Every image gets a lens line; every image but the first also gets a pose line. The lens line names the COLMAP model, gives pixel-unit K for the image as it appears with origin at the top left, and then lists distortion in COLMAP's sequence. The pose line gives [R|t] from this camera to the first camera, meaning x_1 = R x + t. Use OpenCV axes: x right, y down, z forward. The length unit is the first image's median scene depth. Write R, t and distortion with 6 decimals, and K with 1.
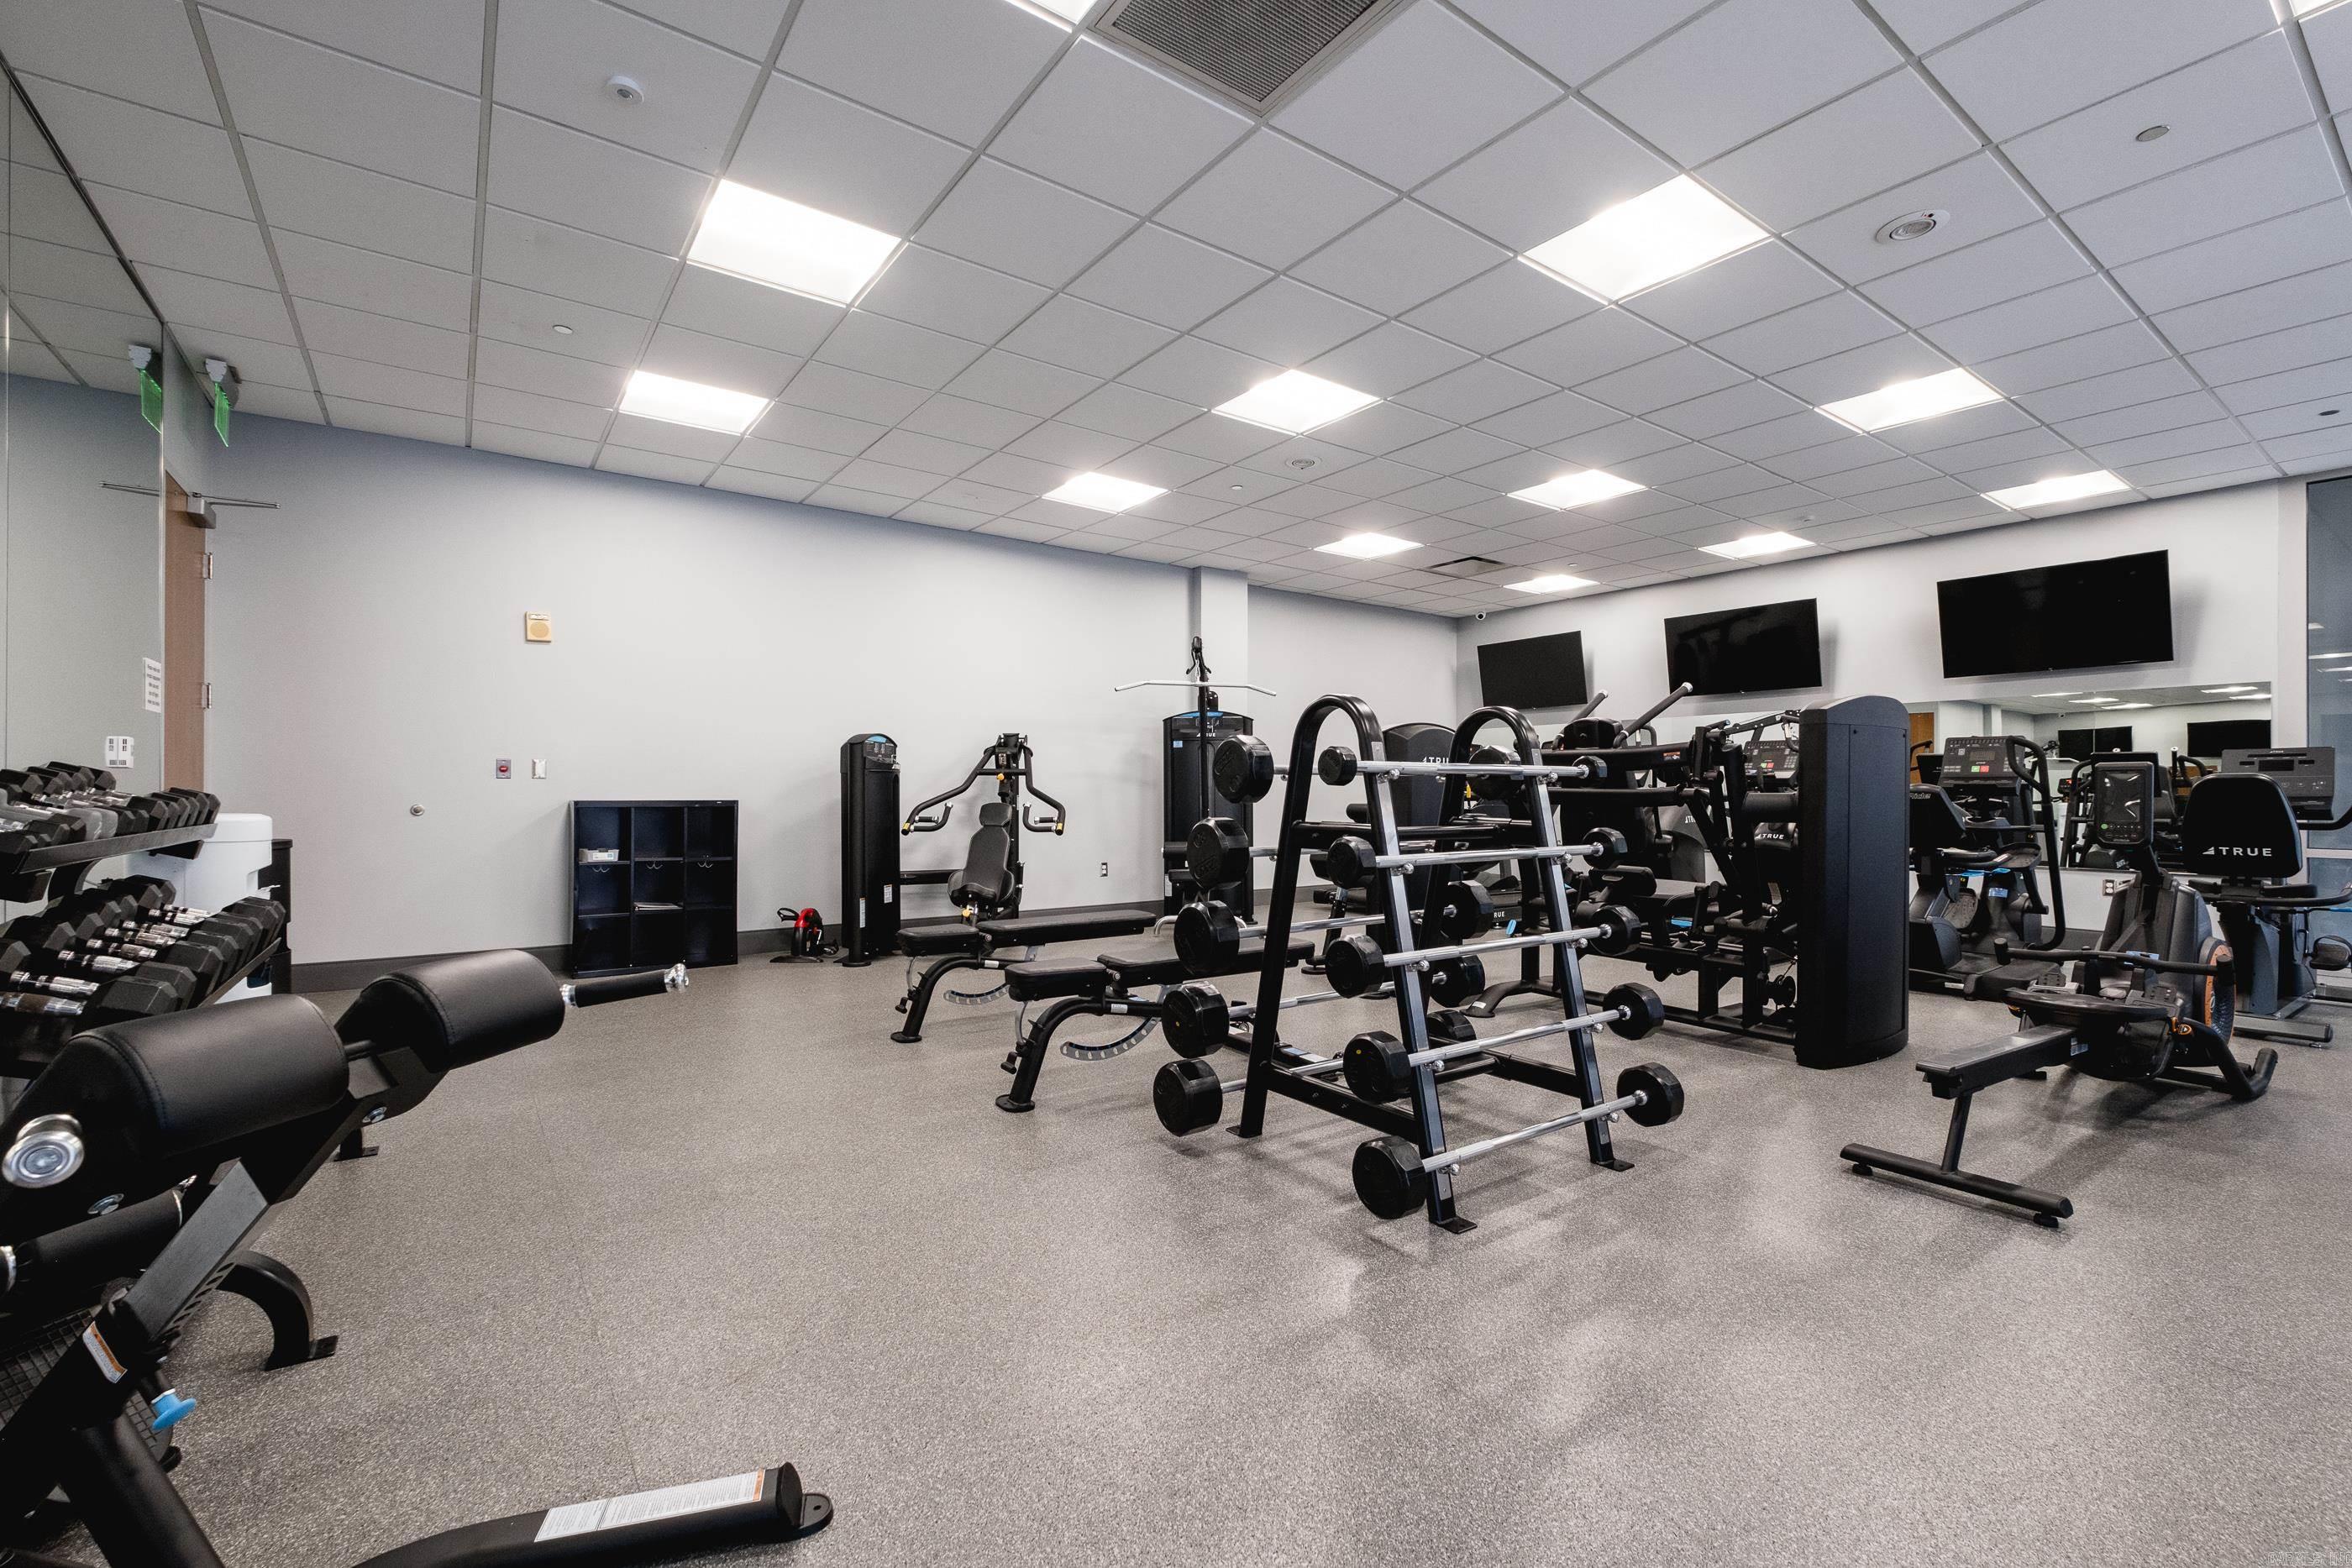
lens RADIAL K [[1025.8, 0, 1177.4], [0, 1025.8, 789.7], [0, 0, 1]] dist [0.000149, -0.000815]
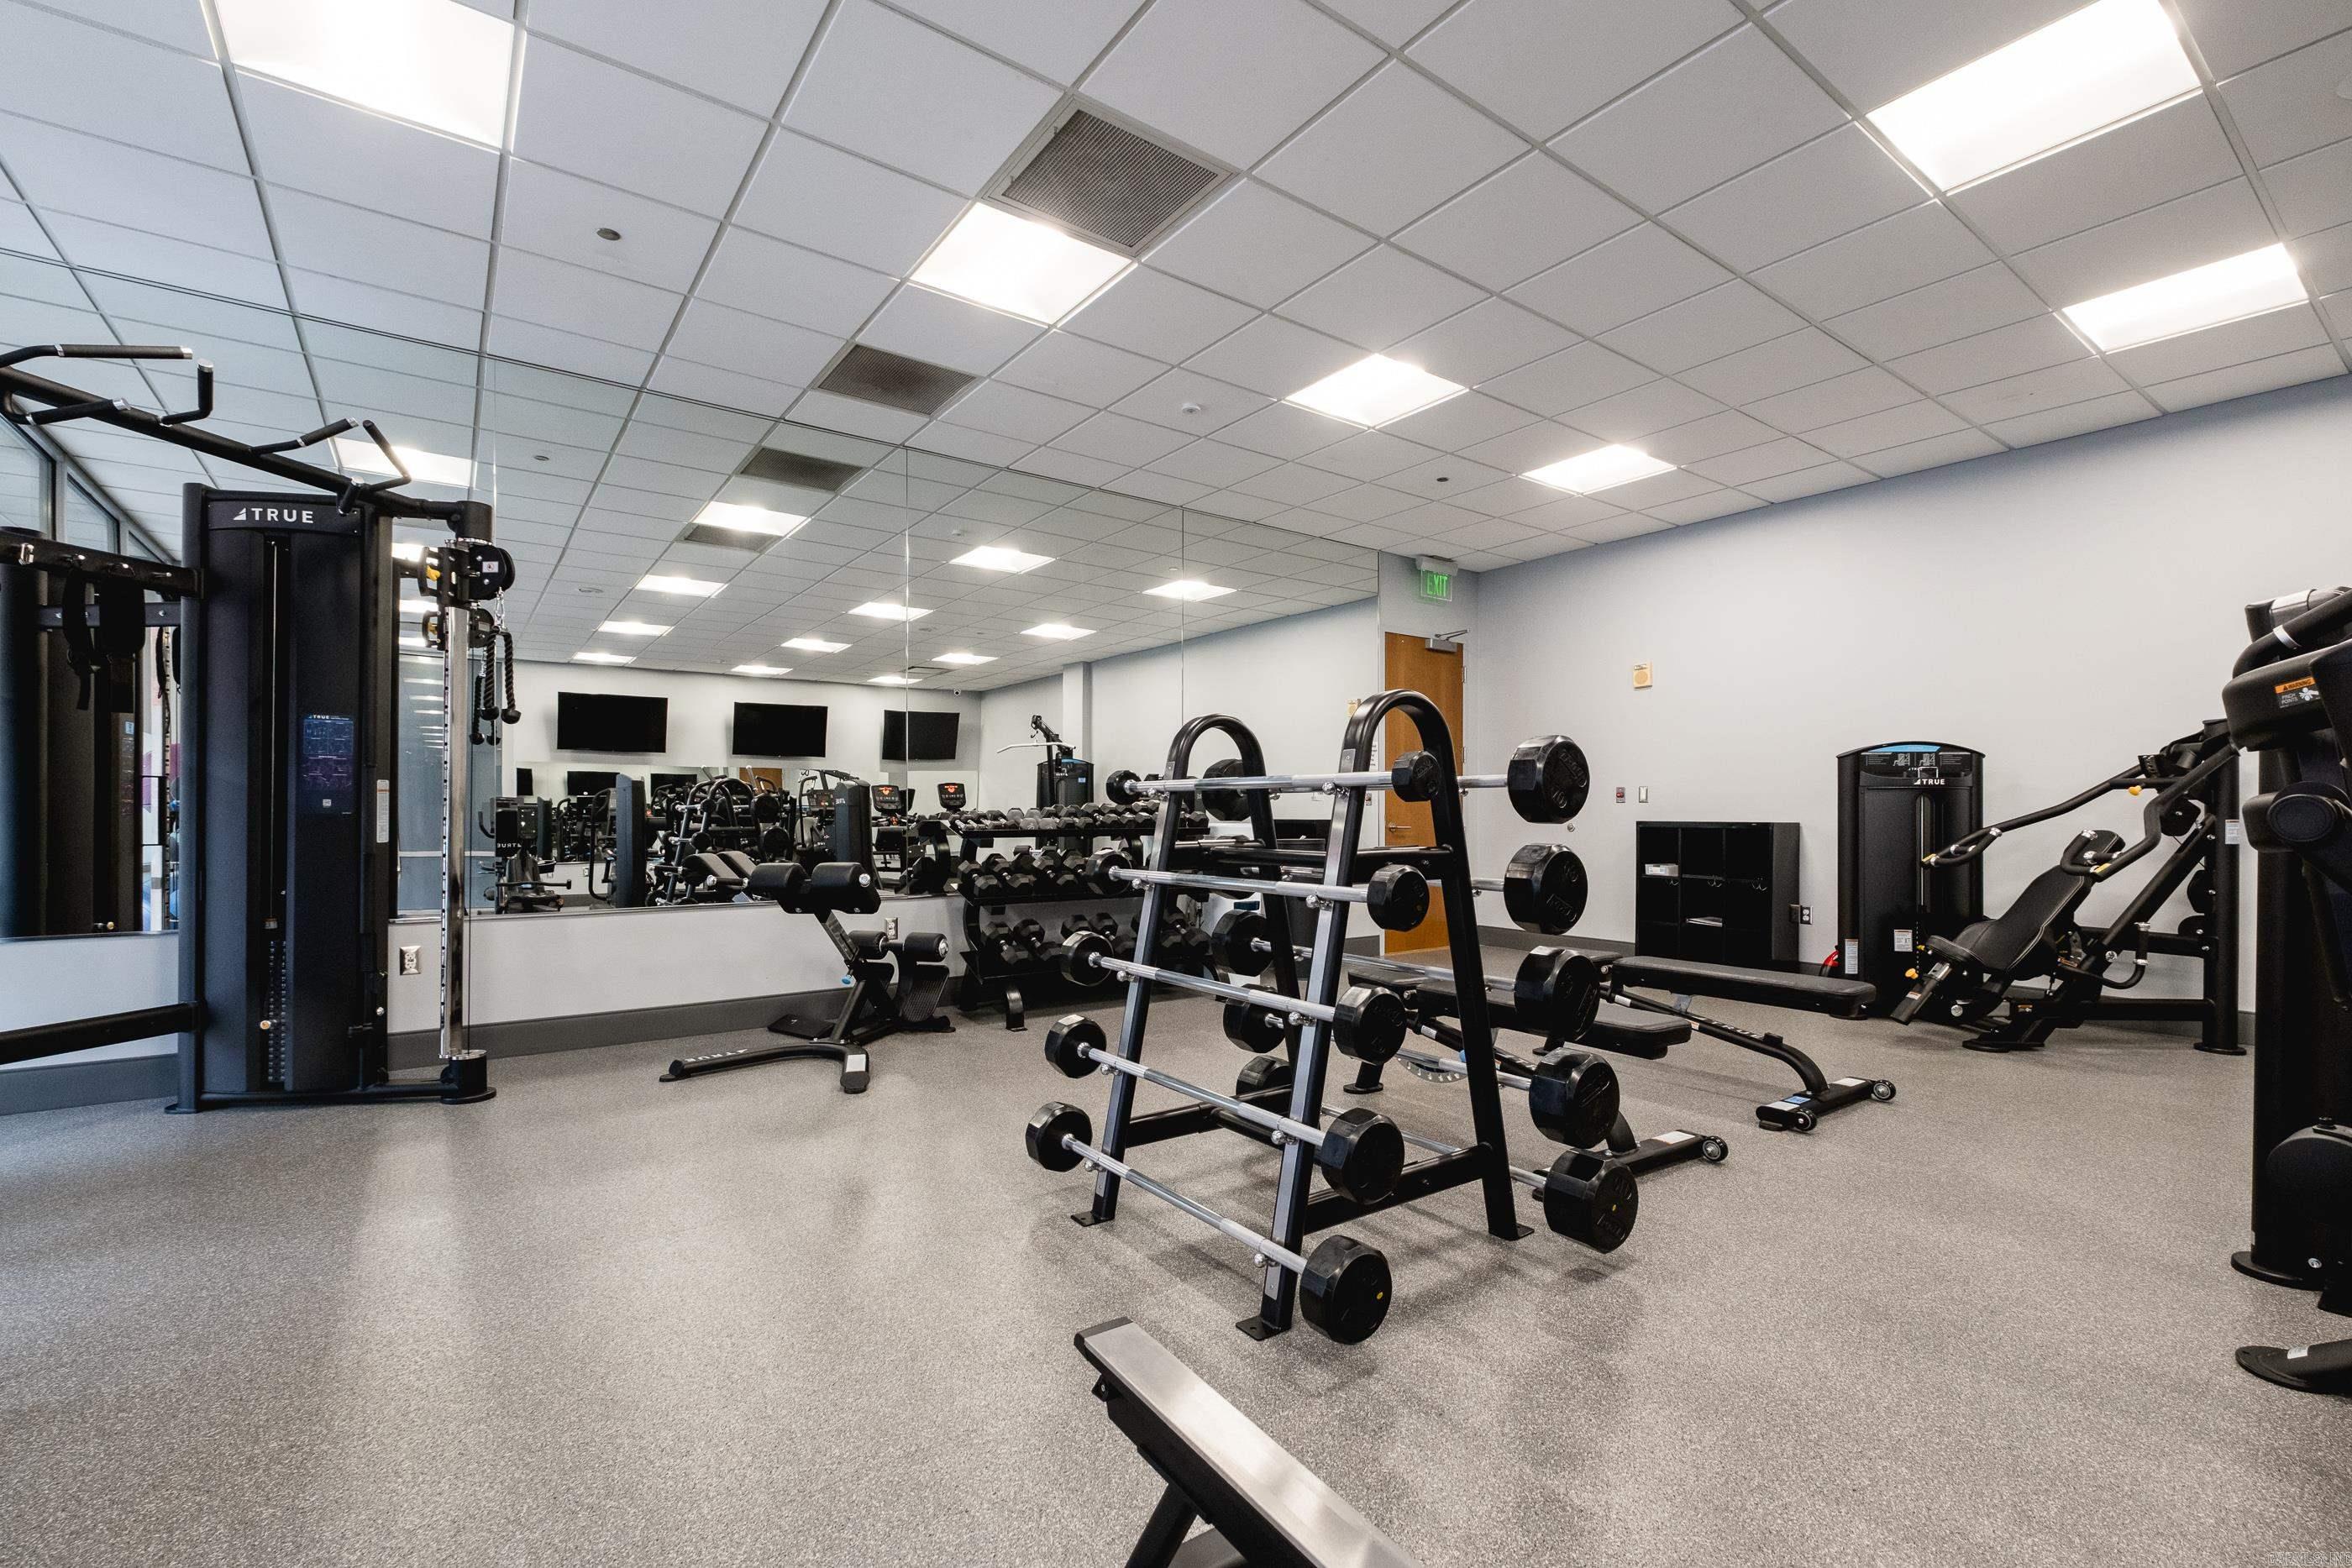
lens RADIAL K [[1025.8, 0, 1176.2], [0, 1025.8, 807.3], [0, 0, 1]] dist [0.000149, -0.000815]
pose [[0.007375, -0.013571, -0.999881, 1.077885], [0.009098, 0.999867, -0.013504, 0.009708], [0.999931, -0.008998, 0.007498, 0.876359]]
